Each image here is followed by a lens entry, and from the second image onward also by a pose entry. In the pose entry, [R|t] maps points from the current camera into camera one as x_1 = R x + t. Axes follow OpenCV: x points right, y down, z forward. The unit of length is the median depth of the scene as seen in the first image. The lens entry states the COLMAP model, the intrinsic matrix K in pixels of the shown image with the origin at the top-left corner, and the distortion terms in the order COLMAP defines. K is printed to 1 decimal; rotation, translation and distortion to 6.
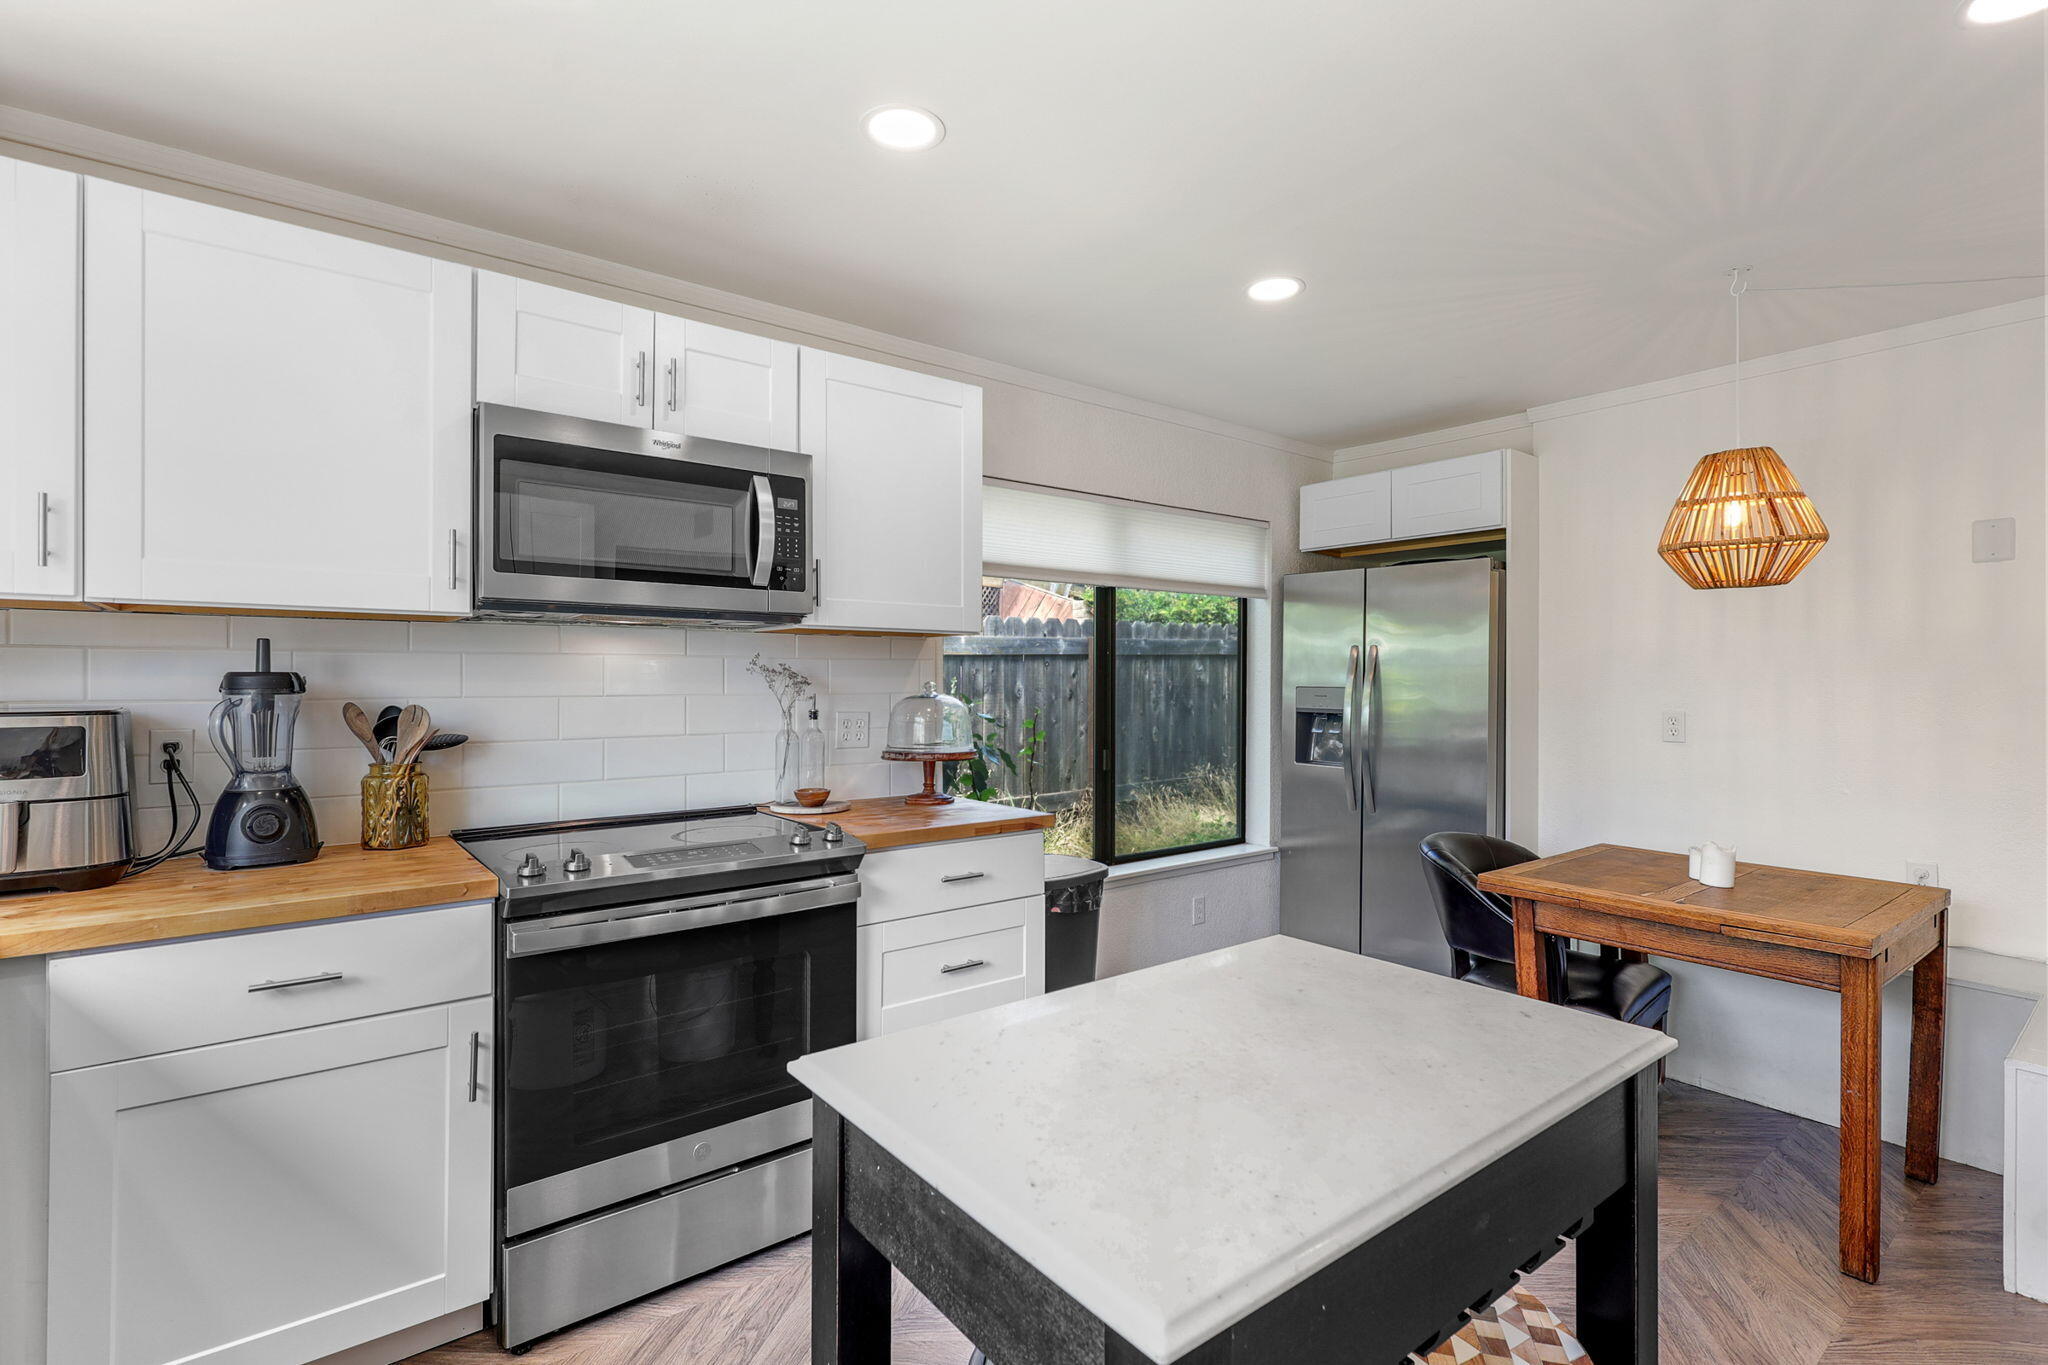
lens RADIAL K [[966.9, 0, 1025.5], [0, 966.9, 677.1], [0, 0, 1]] dist [0.001295, 0.000273]
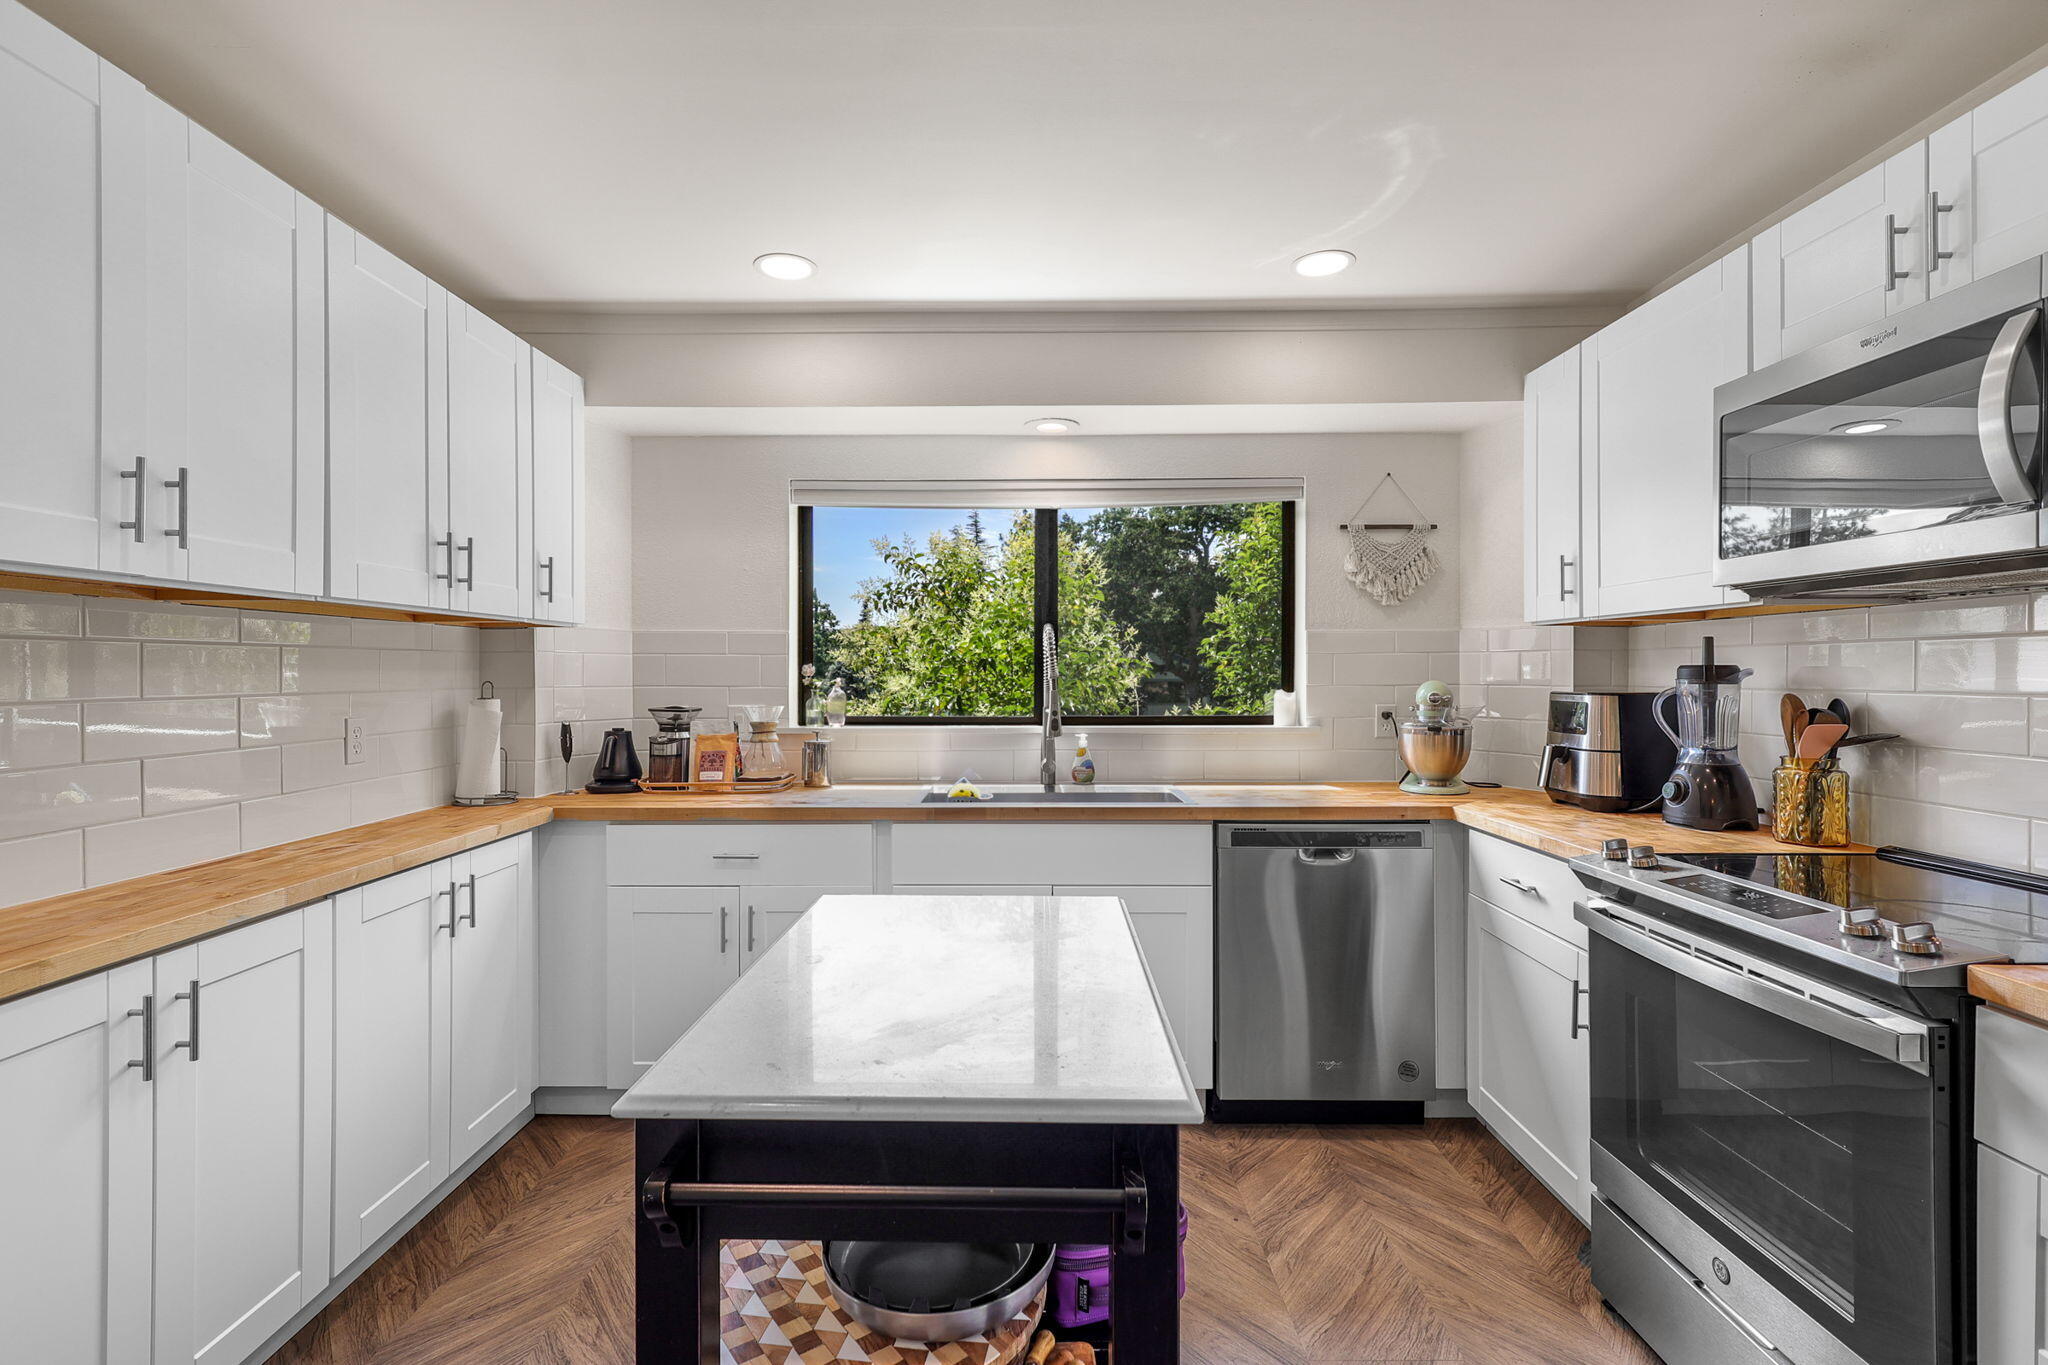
lens RADIAL K [[966.9, 0, 1025.5], [0, 966.9, 677.1], [0, 0, 1]] dist [0.001295, 0.000273]
pose [[-0.630946, 0.001740, -0.775824, 0.566143], [0.000387, 0.999998, 0.001929, 0.006162], [0.775826, 0.000917, -0.630946, 0.948059]]
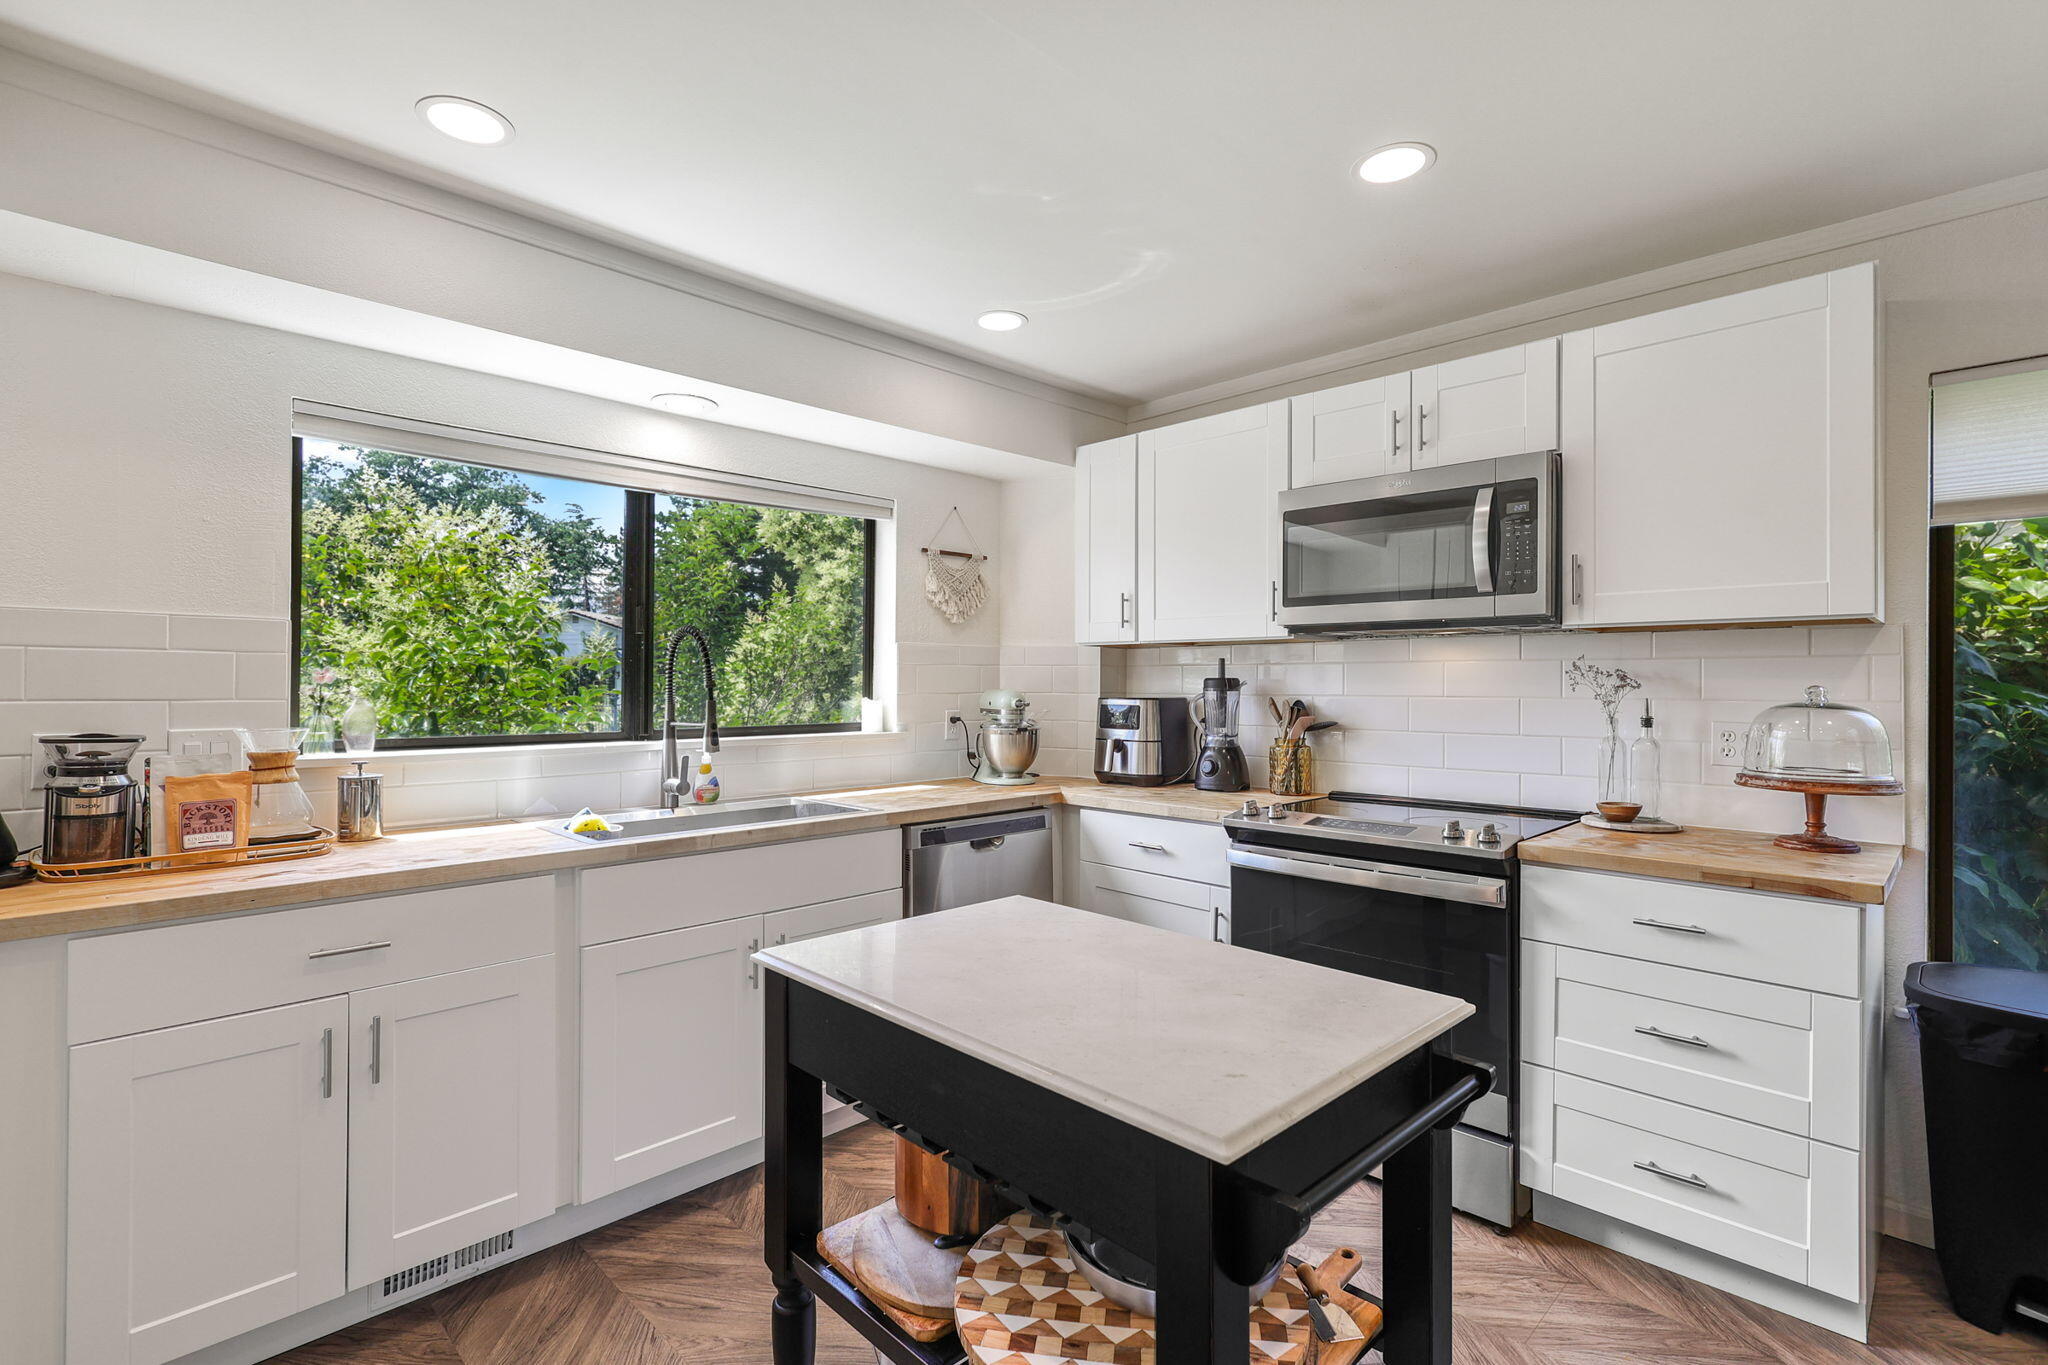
lens RADIAL K [[952.9, 0, 1052.8], [0, 952.9, 671.6], [0, 0, 1]] dist [0.002329, -0.000139]
pose [[0.126814, -0.014438, -0.991821, 0.724405], [-0.001823, 0.999889, -0.014788, 0.008117], [0.991925, 0.003684, 0.126774, 0.424139]]
